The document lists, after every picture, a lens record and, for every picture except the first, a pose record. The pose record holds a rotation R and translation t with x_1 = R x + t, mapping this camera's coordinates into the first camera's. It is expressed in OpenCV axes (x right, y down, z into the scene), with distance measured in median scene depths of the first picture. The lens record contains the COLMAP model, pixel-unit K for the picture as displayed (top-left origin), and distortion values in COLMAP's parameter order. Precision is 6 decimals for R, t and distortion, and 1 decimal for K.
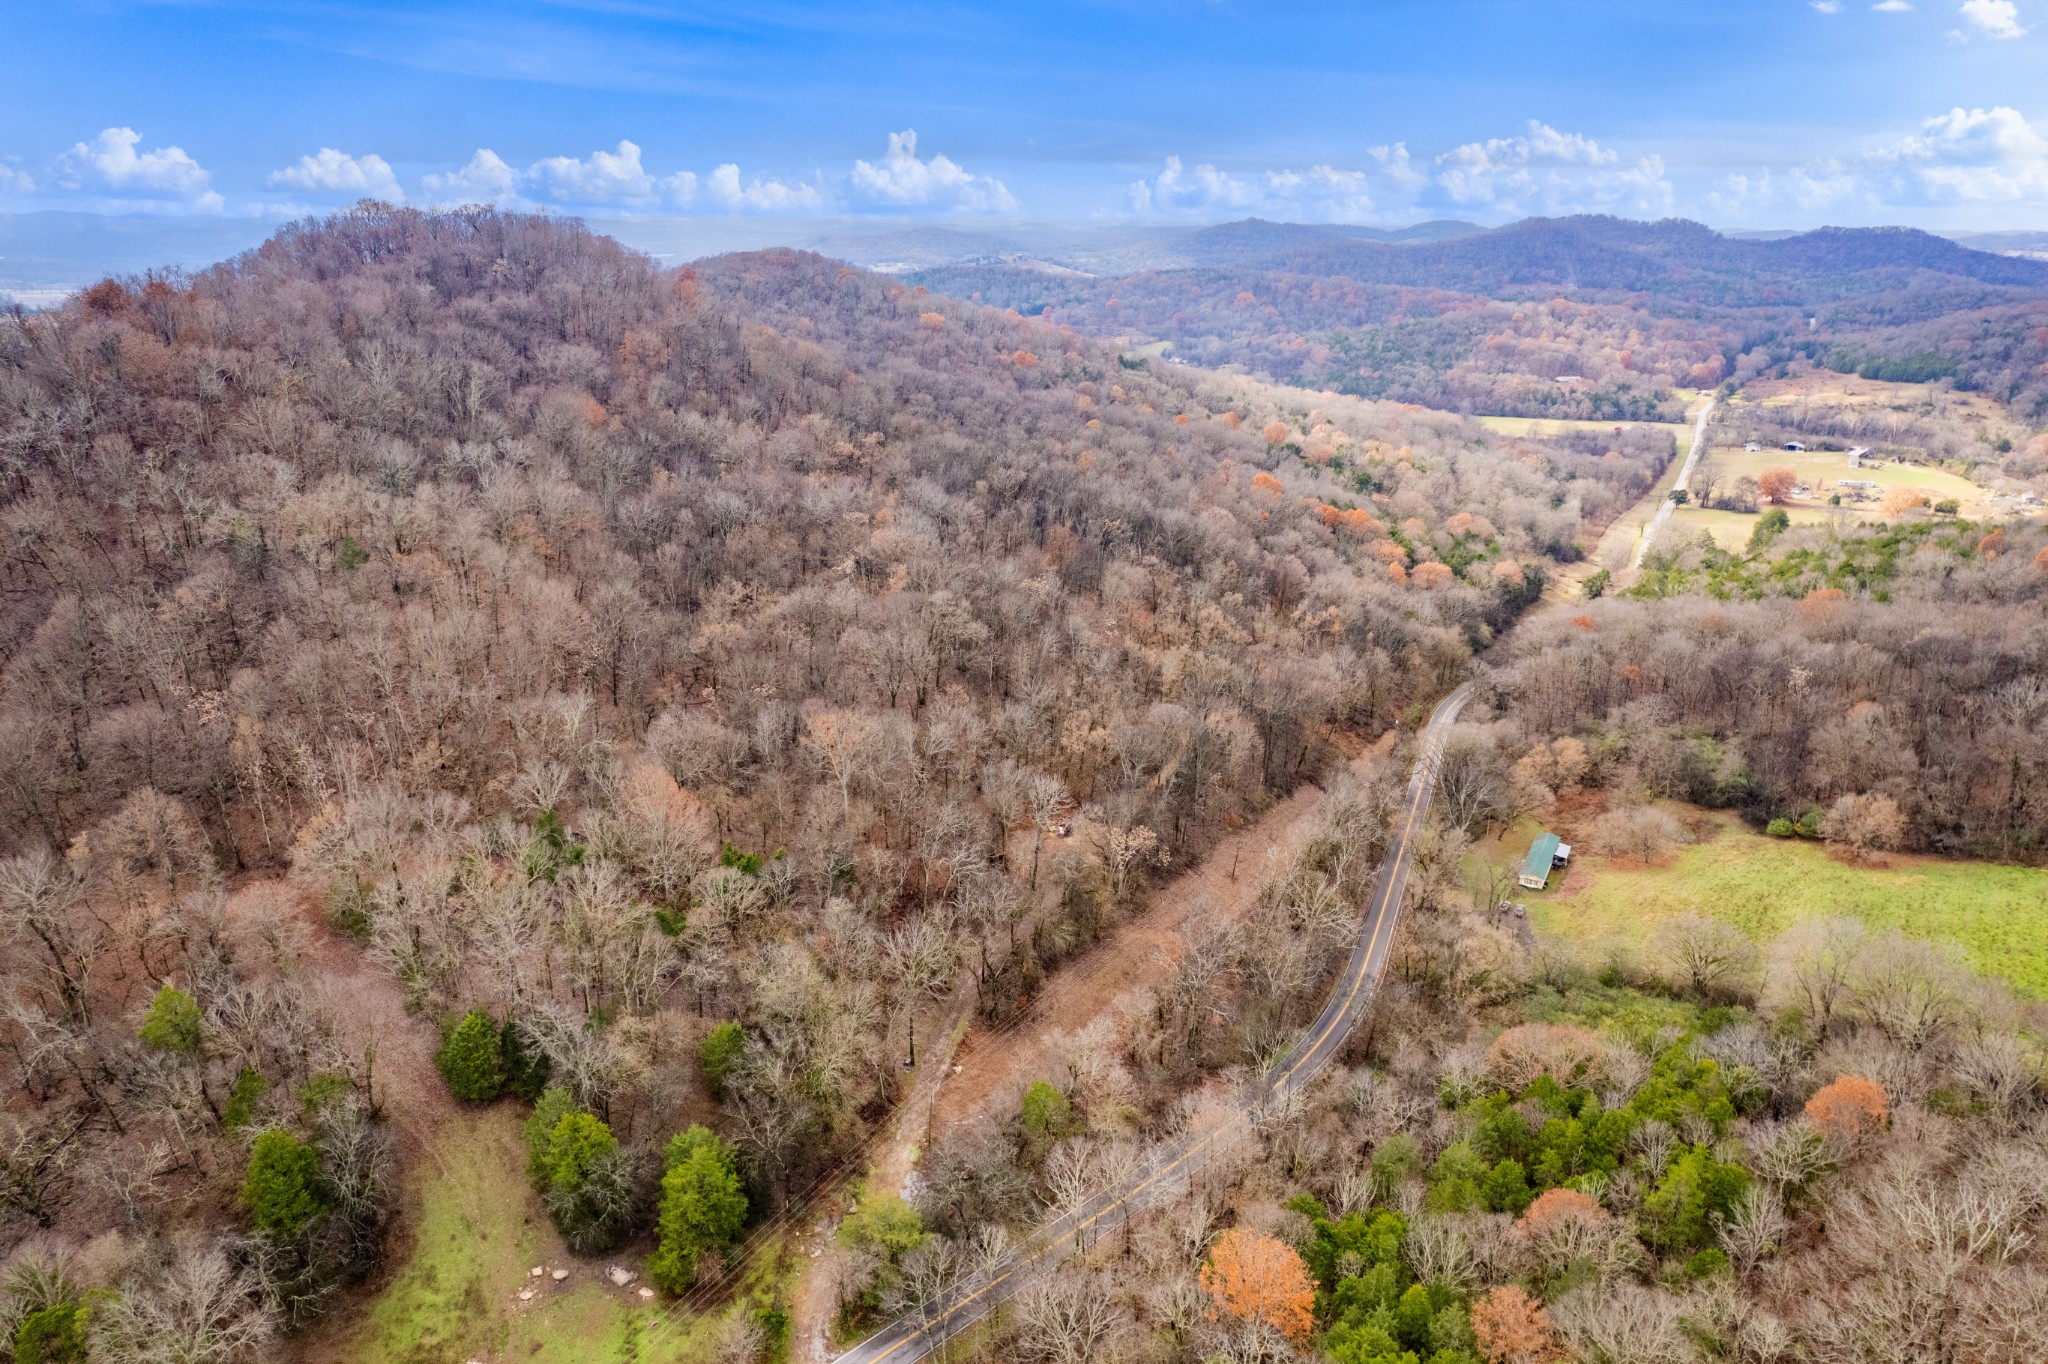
lens RADIAL K [[1295.9, 0, 995.7], [0, 1295.9, 704.0], [0, 0, 1]] dist [-0.081044, 0.068817]
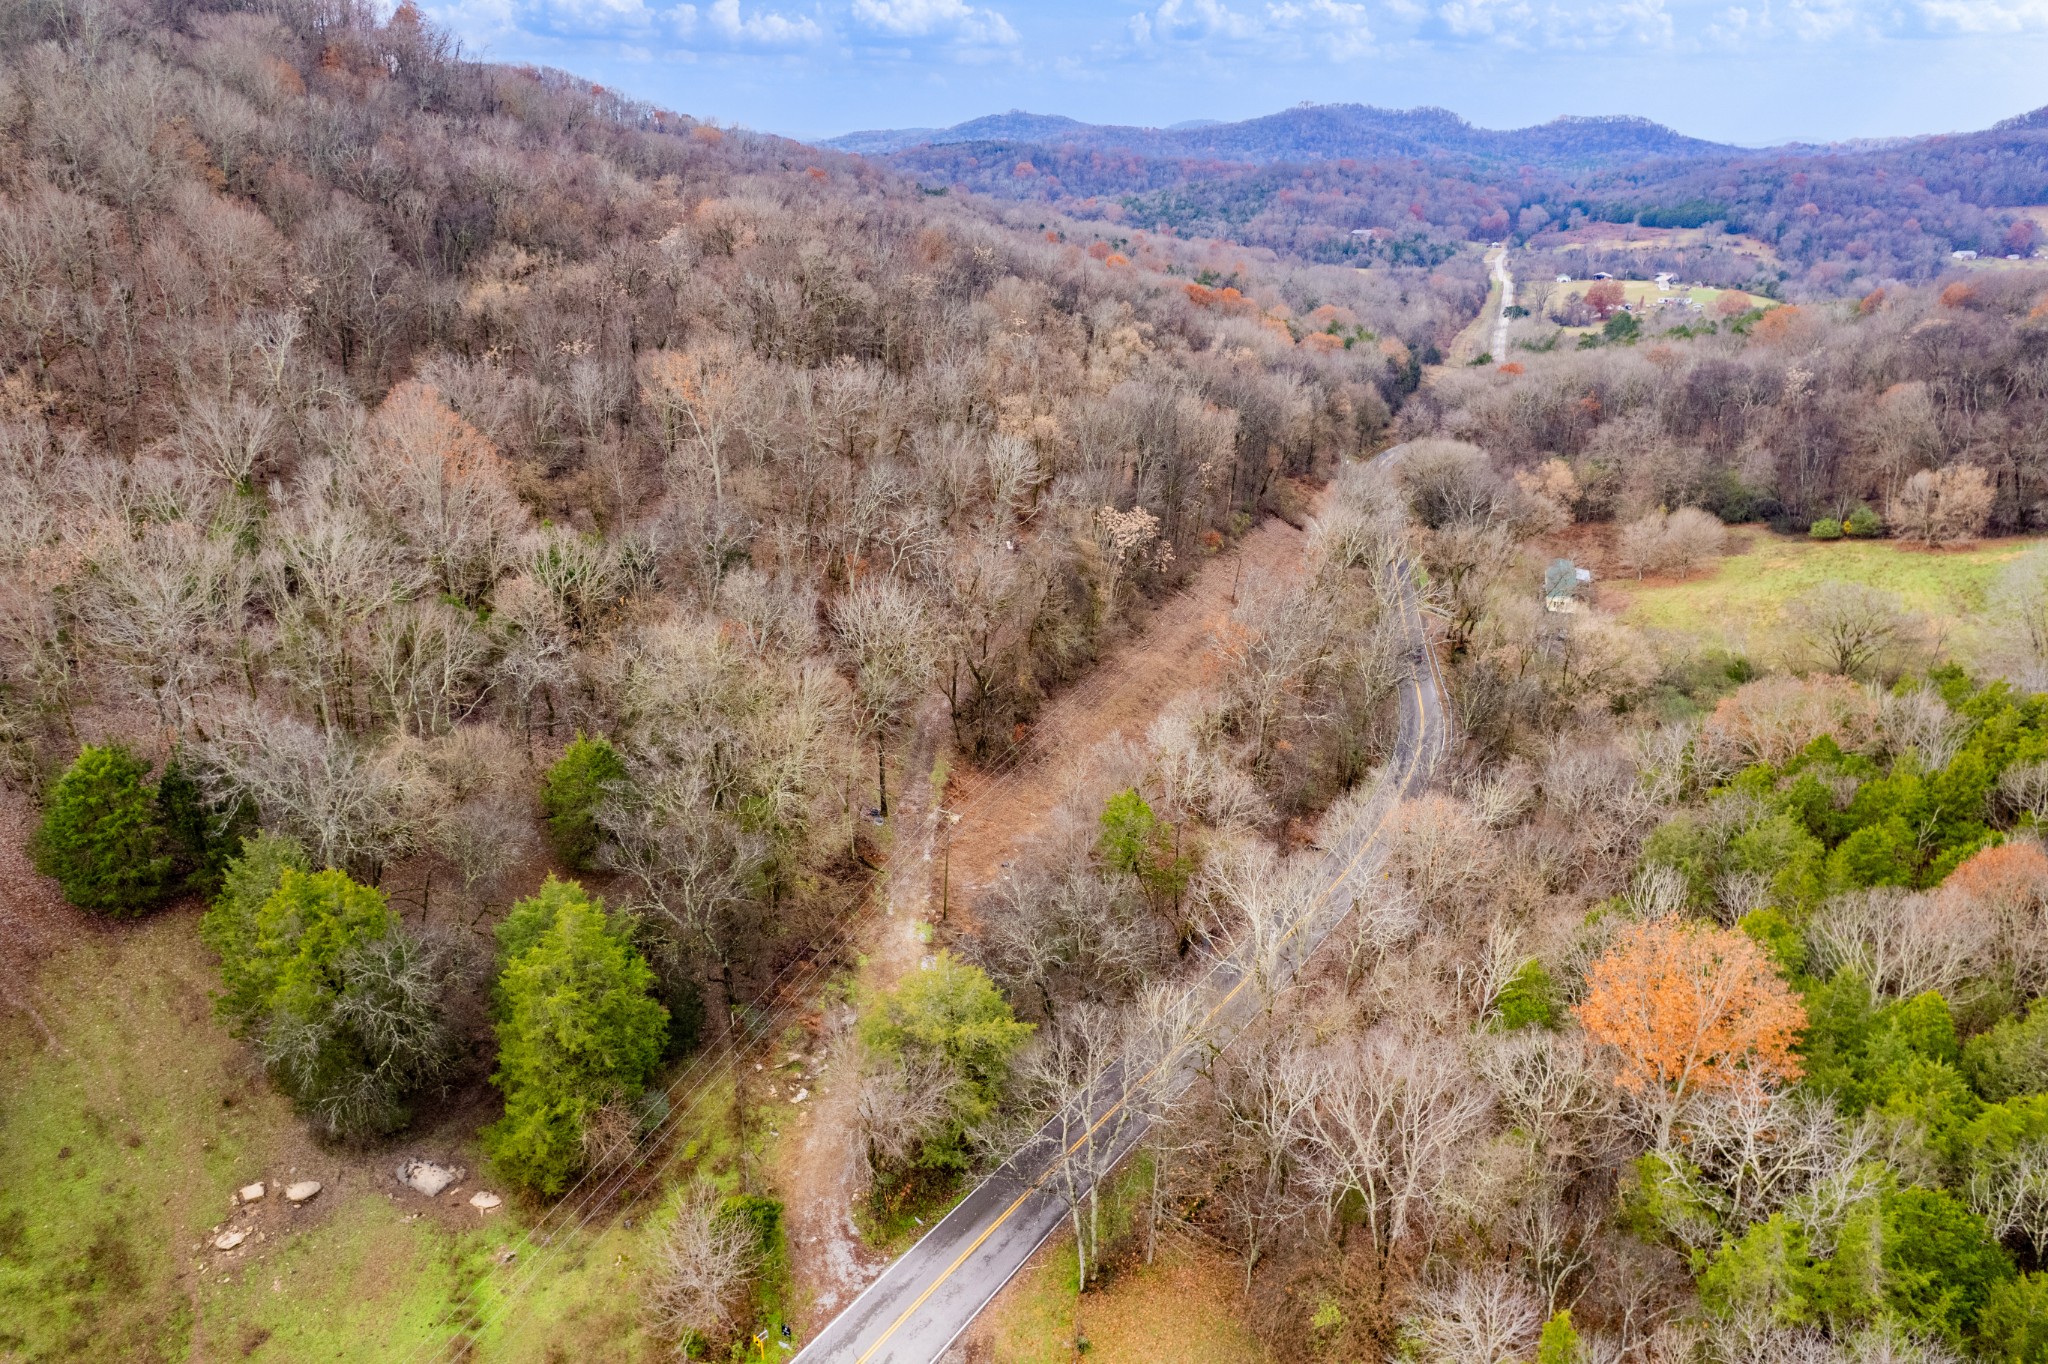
lens RADIAL K [[1295.9, 0, 995.7], [0, 1295.9, 704.0], [0, 0, 1]] dist [-0.081044, 0.068817]
pose [[0.982661, -0.066446, 0.173099, -0.131046], [0.058021, 0.996892, 0.053290, 0.219419], [-0.176102, -0.042322, 0.983462, 0.416579]]
